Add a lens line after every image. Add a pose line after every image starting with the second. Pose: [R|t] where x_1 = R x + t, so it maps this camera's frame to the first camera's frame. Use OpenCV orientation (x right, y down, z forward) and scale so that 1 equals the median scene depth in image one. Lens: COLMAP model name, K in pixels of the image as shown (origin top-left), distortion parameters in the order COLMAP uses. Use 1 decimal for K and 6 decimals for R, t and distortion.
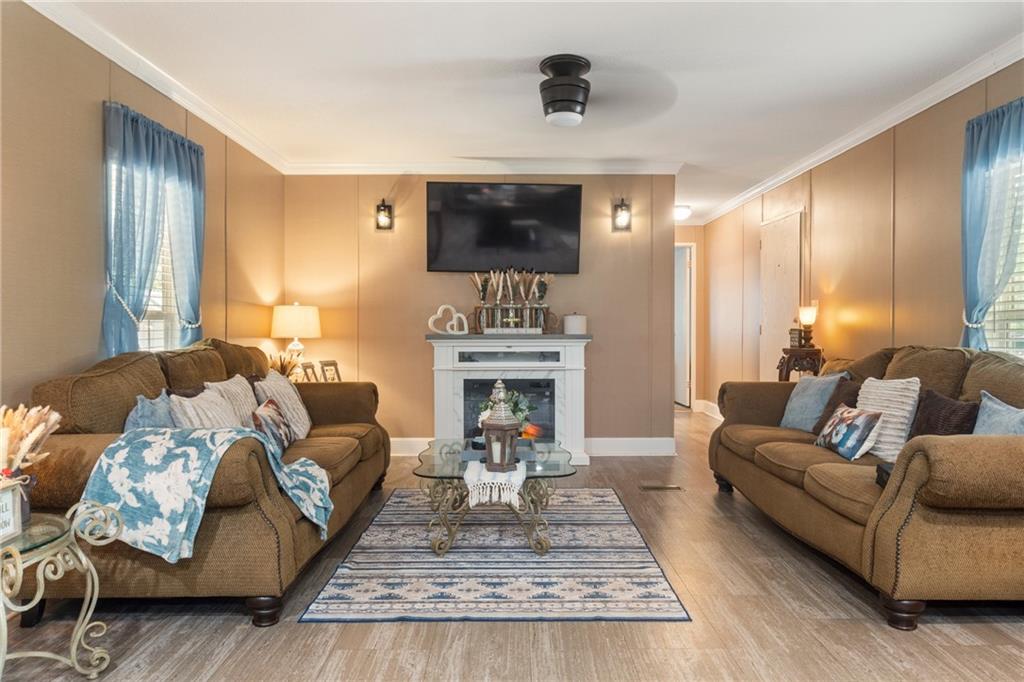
lens RADIAL K [[671.0, 0, 512.0], [0, 671.0, 341.0], [0, 0, 1]] dist [0.000034, -0.050696]
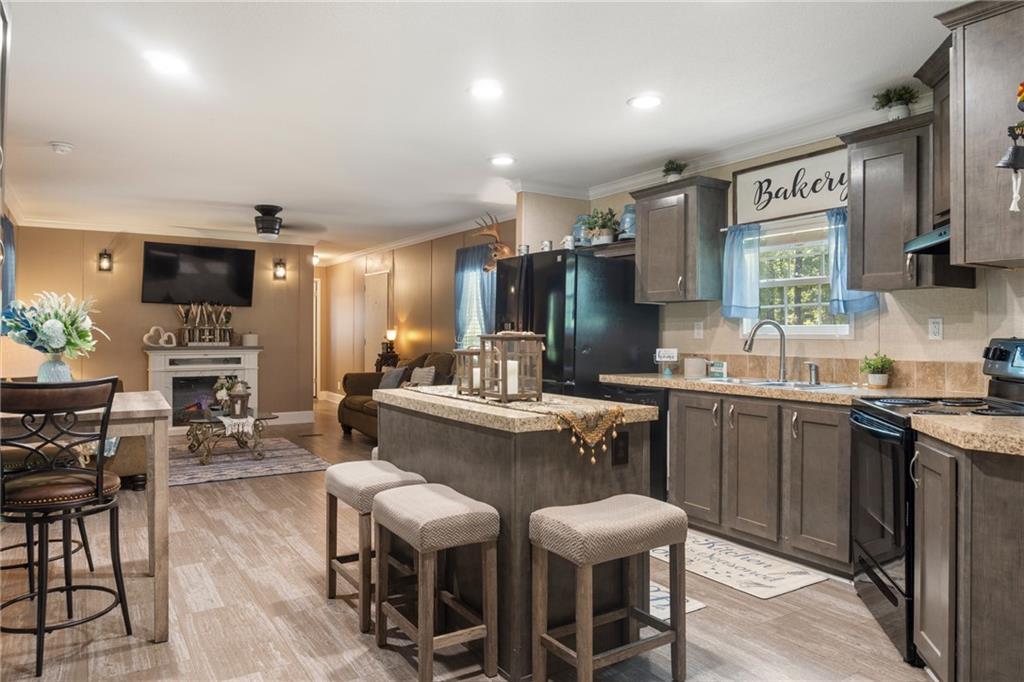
lens RADIAL K [[671.0, 0, 512.0], [0, 671.0, 341.0], [0, 0, 1]] dist [0.000034, -0.050696]
pose [[0.840950, -0.002089, 0.541108, -0.236587], [0.006242, 0.999963, -0.005841, -0.009173], [-0.541076, 0.008290, 0.840933, -0.628806]]
